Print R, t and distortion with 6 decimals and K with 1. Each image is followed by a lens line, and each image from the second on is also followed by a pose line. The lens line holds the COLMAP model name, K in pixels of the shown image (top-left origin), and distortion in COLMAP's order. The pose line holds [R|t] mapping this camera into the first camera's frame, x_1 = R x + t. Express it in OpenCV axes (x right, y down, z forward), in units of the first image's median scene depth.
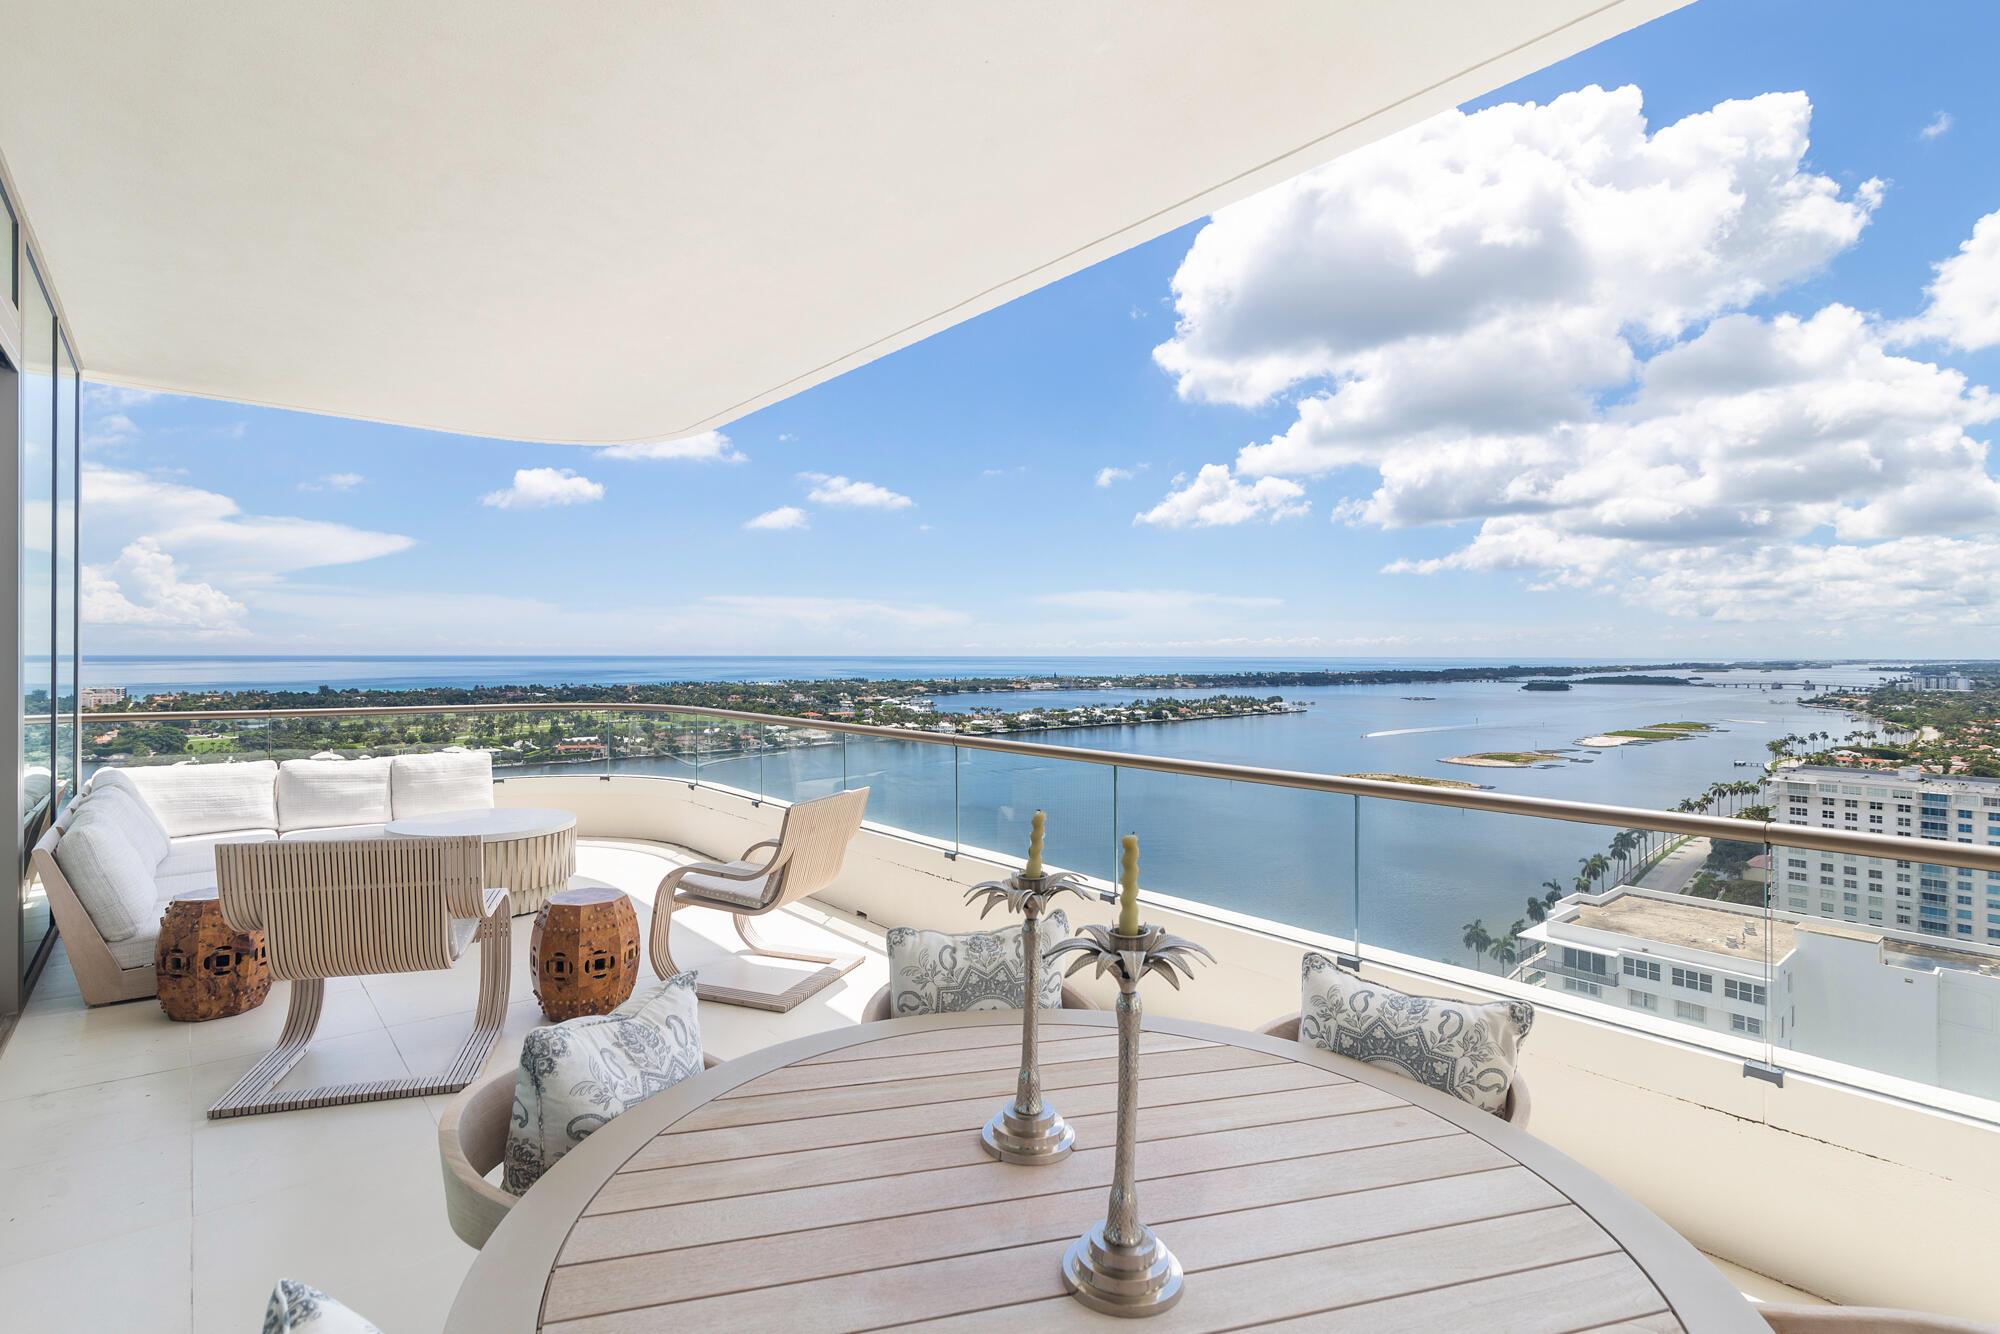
lens RADIAL K [[949.1, 0, 1008.5], [0, 949.1, 665.1], [0, 0, 1]] dist [0.000440, 0.000074]
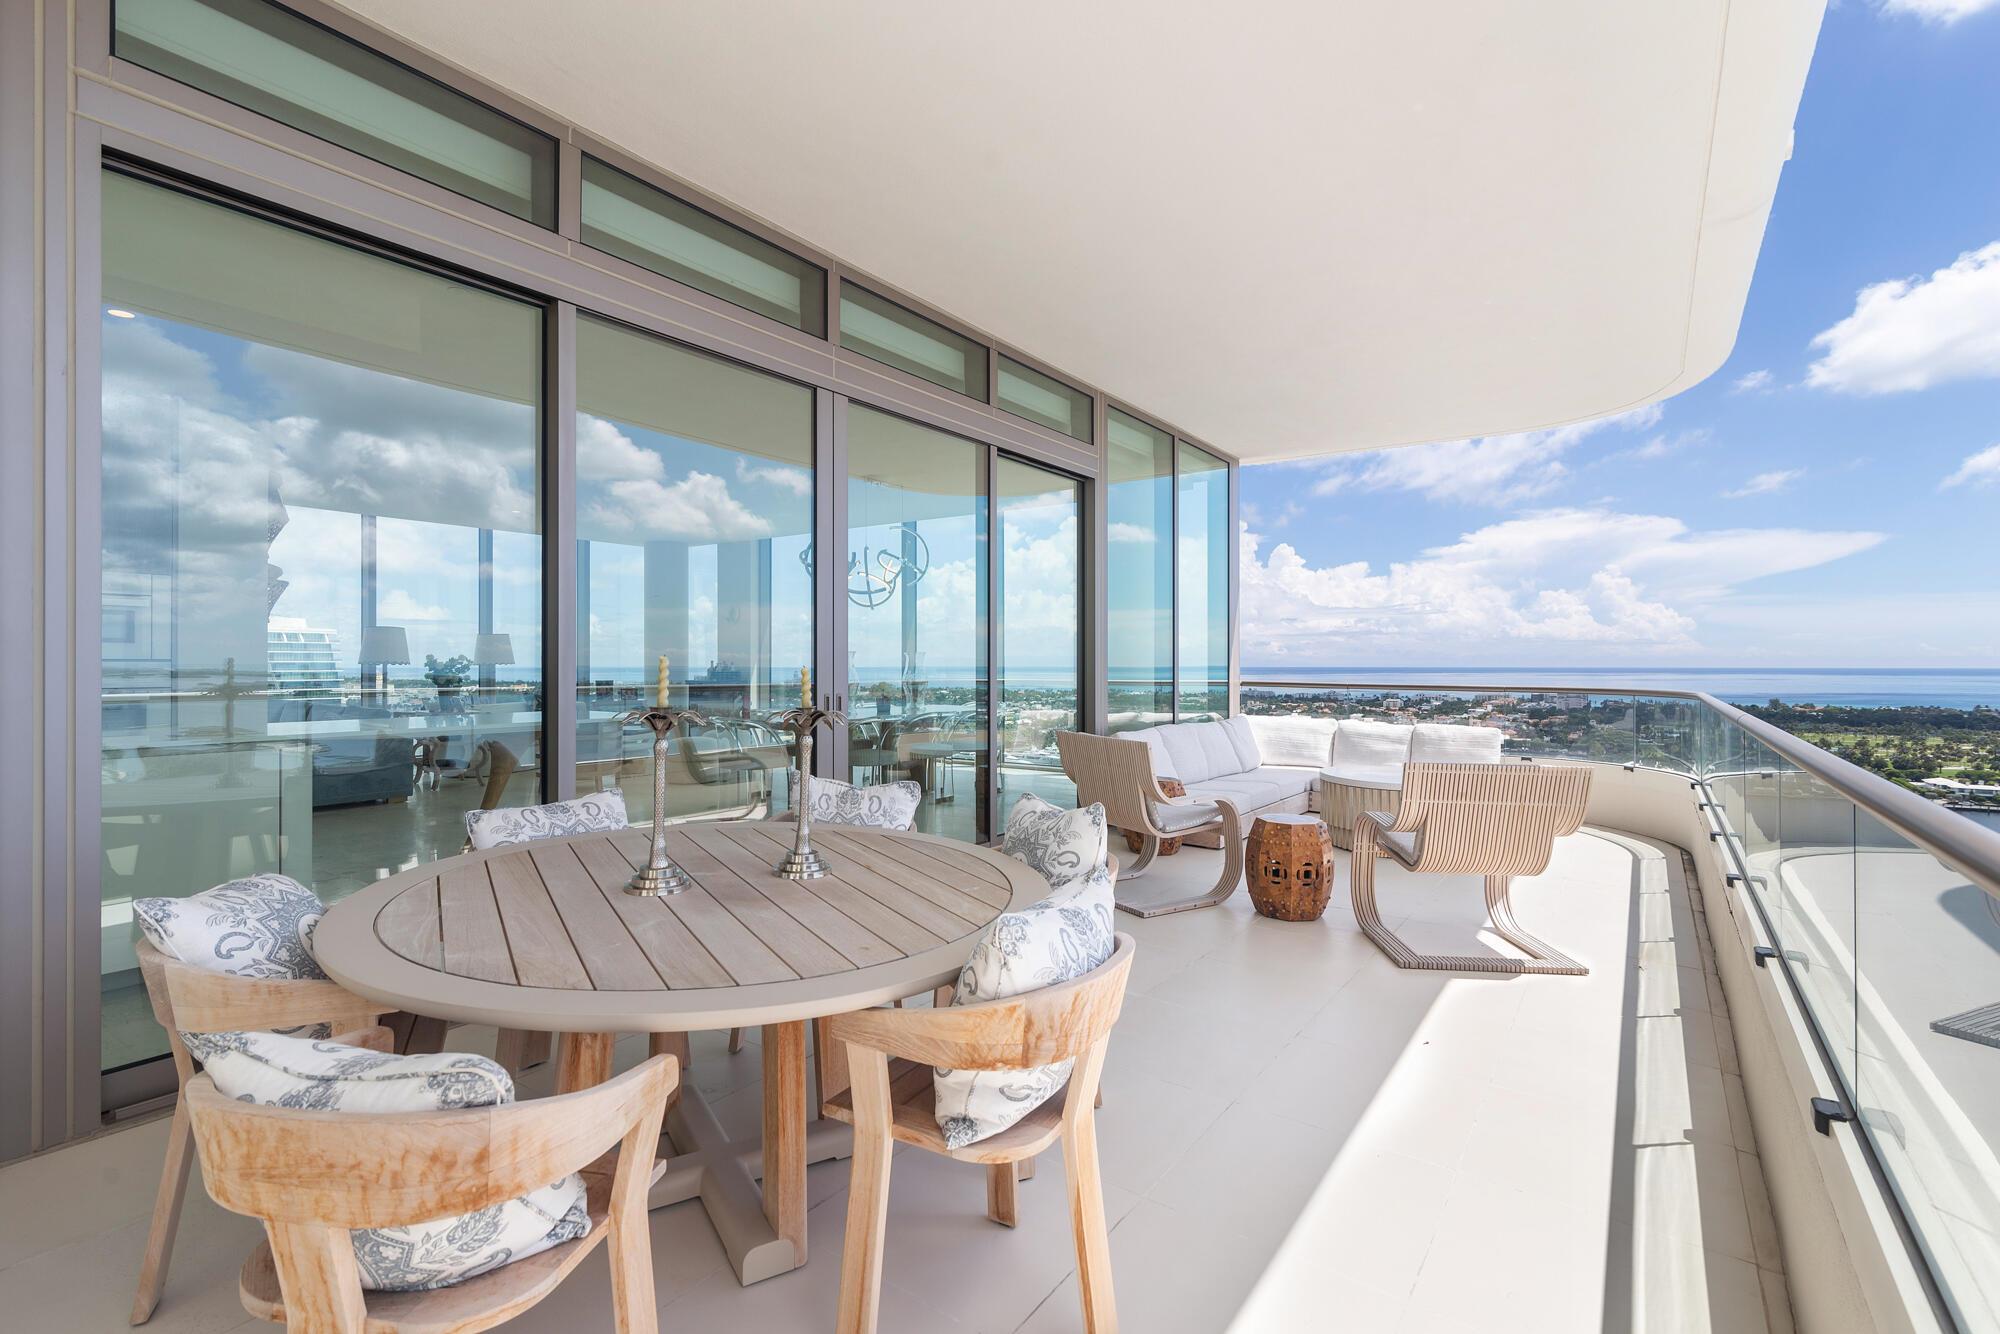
lens RADIAL K [[949.1, 0, 1008.5], [0, 949.1, 665.1], [0, 0, 1]] dist [0.000440, 0.000074]
pose [[0.265159, -0.001183, -0.964204, 0.386901], [-0.011331, 0.999926, -0.004343, 0.037438], [0.964138, 0.012077, 0.265126, 0.213810]]
